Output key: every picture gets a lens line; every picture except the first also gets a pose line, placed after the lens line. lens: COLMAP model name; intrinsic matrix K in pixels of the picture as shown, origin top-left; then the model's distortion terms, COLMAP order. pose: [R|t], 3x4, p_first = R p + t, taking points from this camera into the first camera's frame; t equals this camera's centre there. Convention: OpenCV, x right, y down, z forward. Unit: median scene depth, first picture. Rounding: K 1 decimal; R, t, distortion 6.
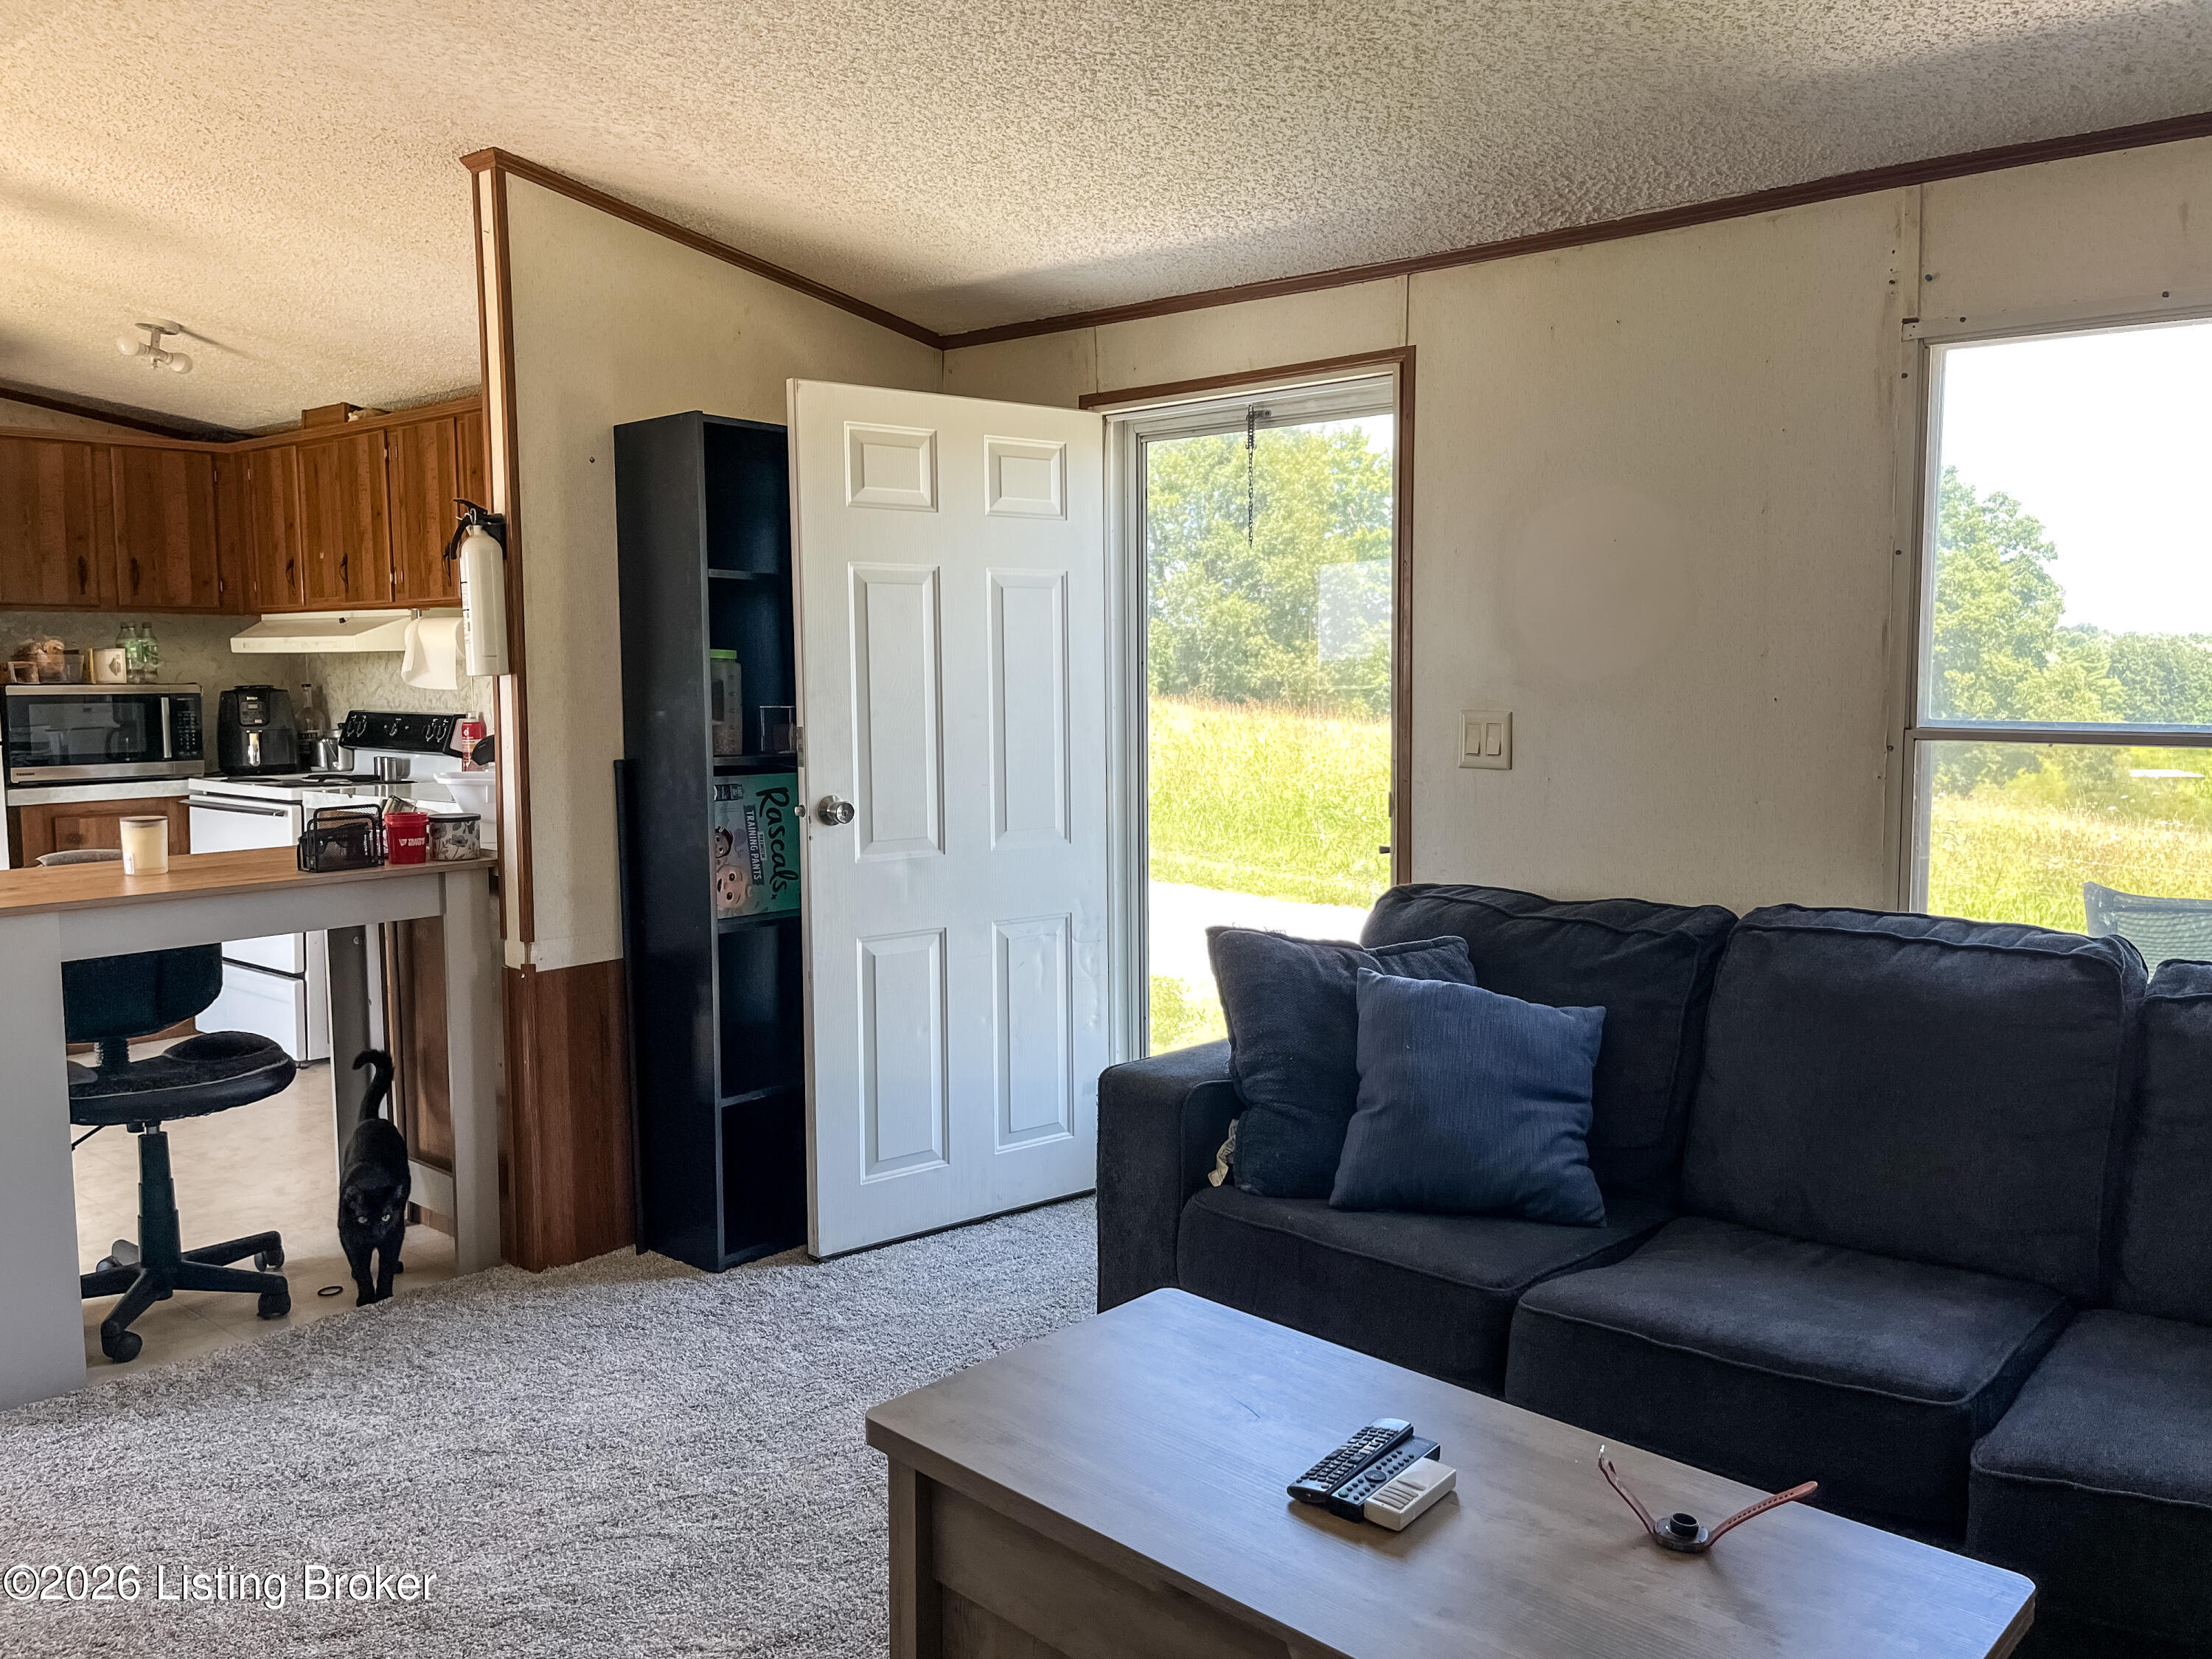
lens RADIAL K [[1632.7, 0, 1092.8], [0, 1632.7, 810.0], [0, 0, 1]] dist [0.061424, -0.074086]
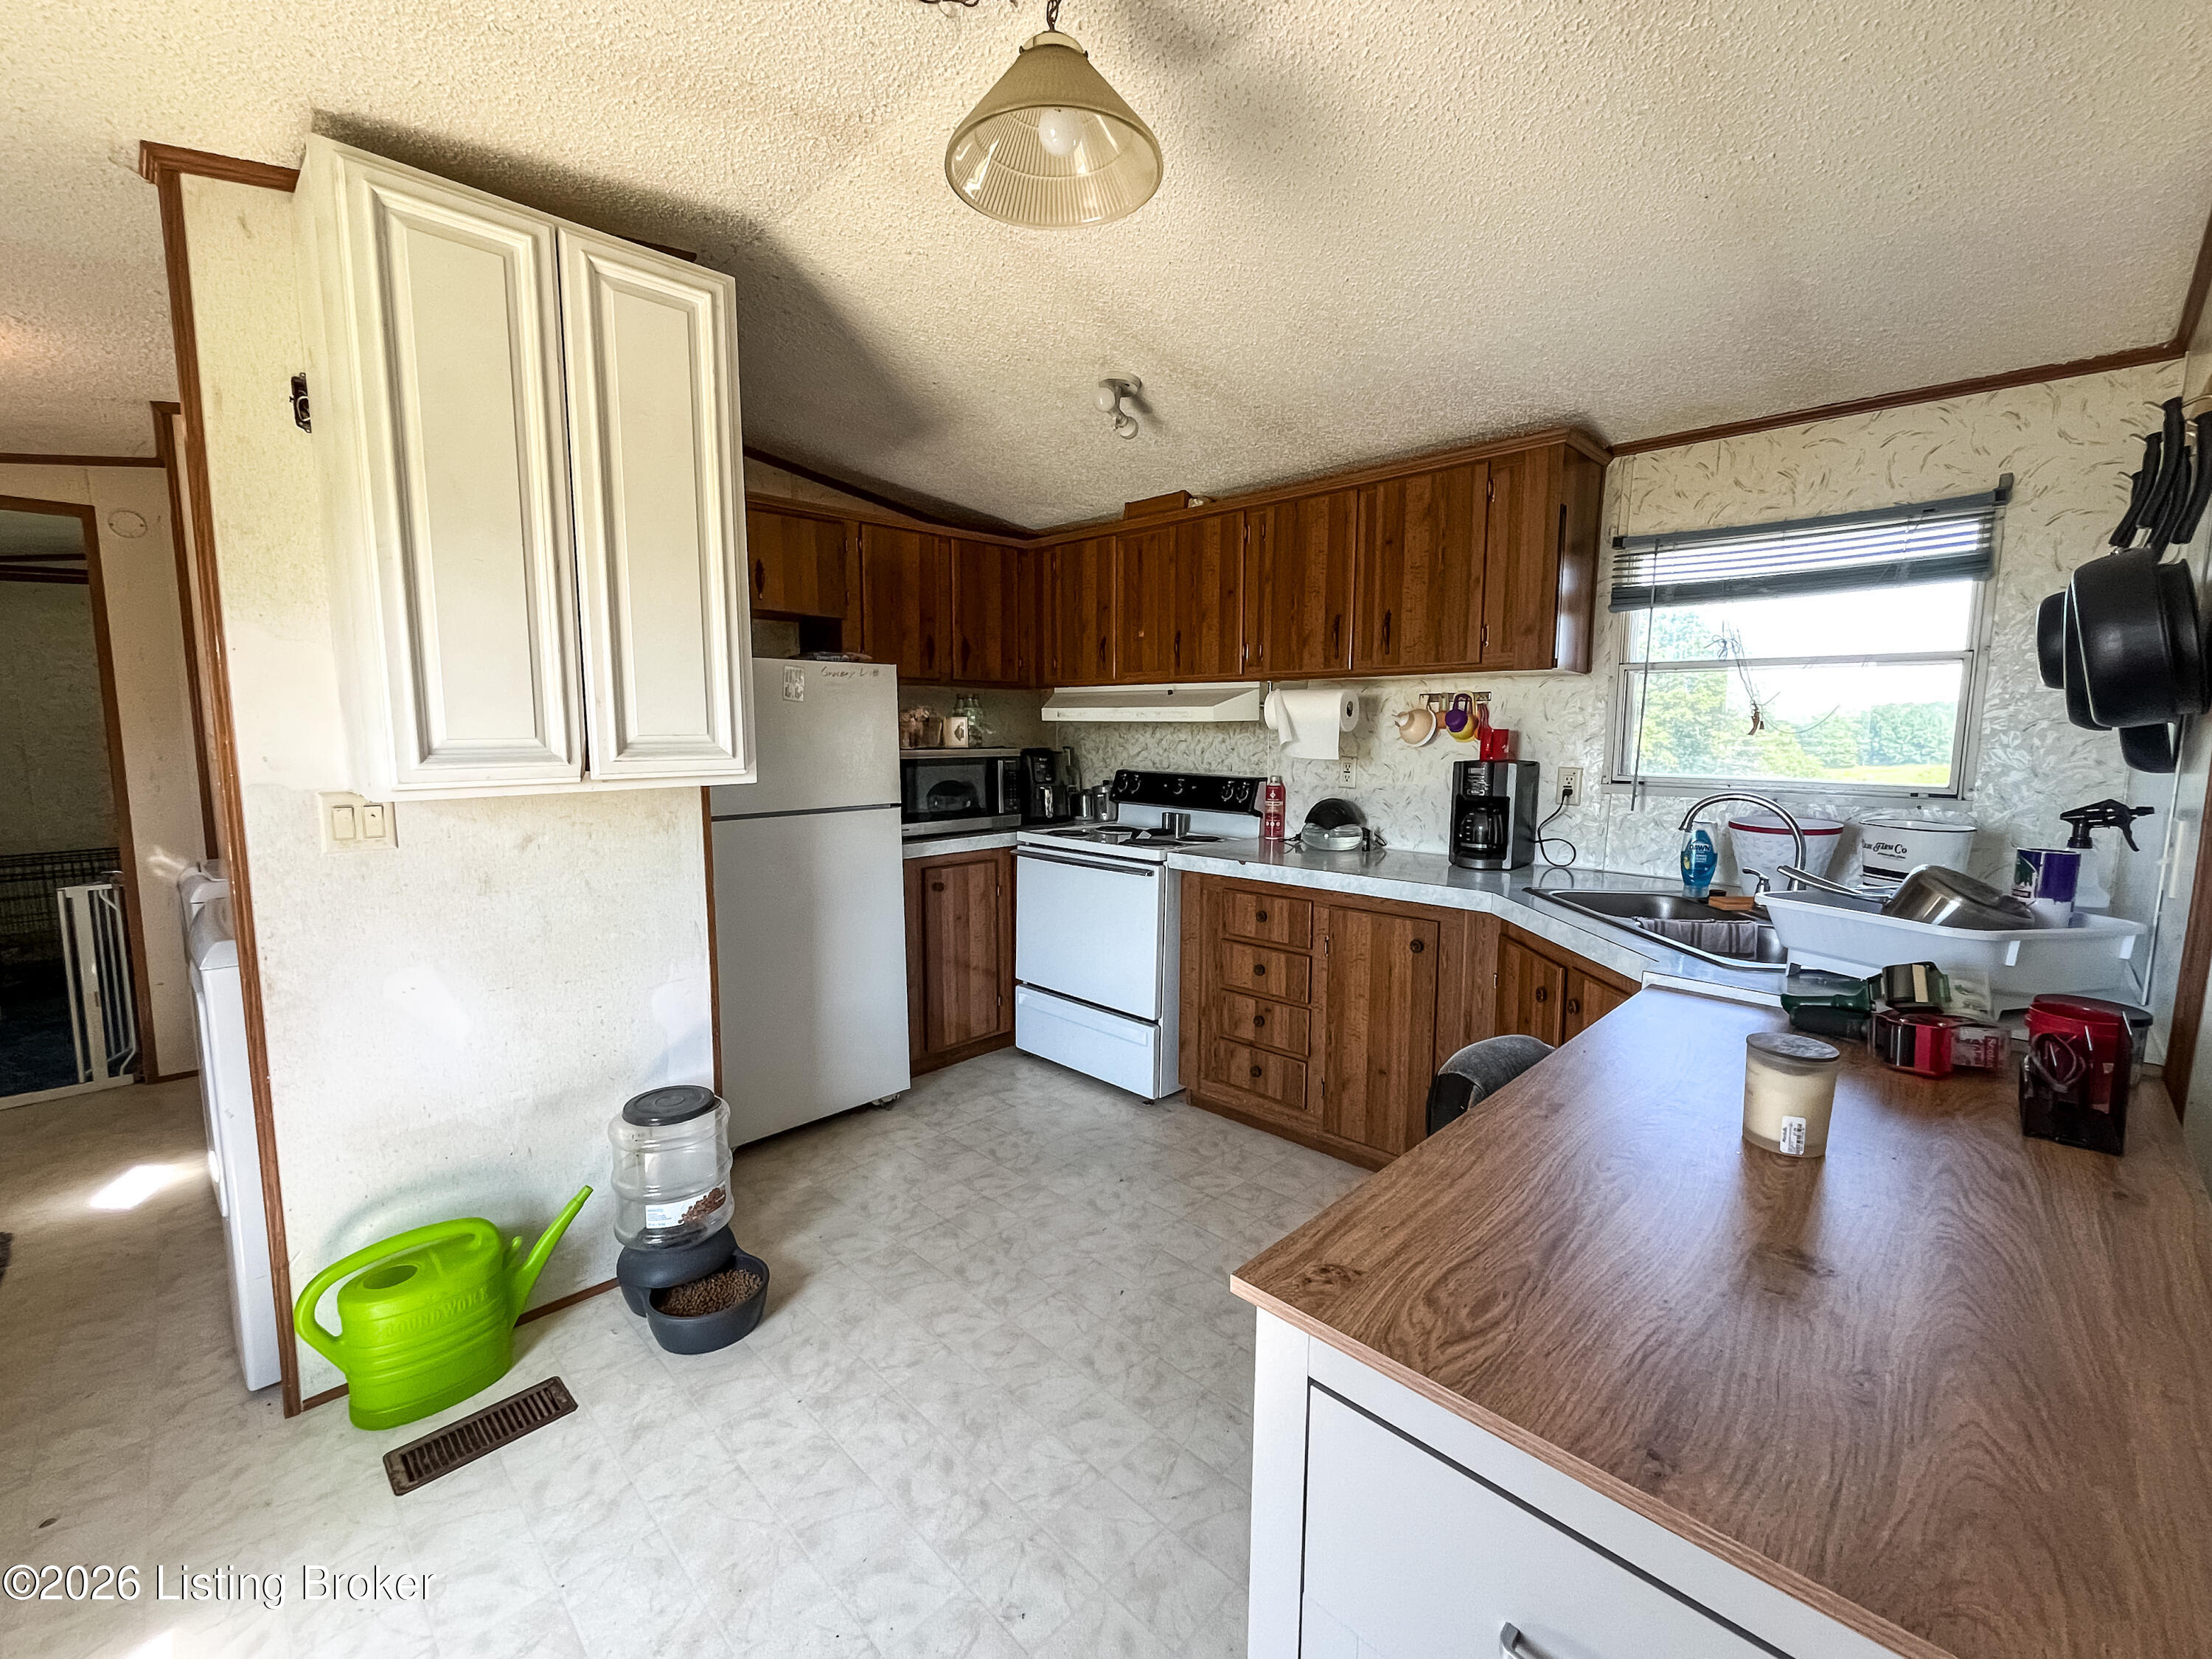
lens RADIAL K [[877.0, 0, 1096.4], [0, 877.0, 824.4], [0, 0, 1]] dist [0.001436, 0.000163]
pose [[0.997148, 0.016231, -0.073698, -0.448676], [-0.014131, 0.999482, 0.028928, -0.042200], [0.074130, -0.027804, 0.996861, 0.401461]]
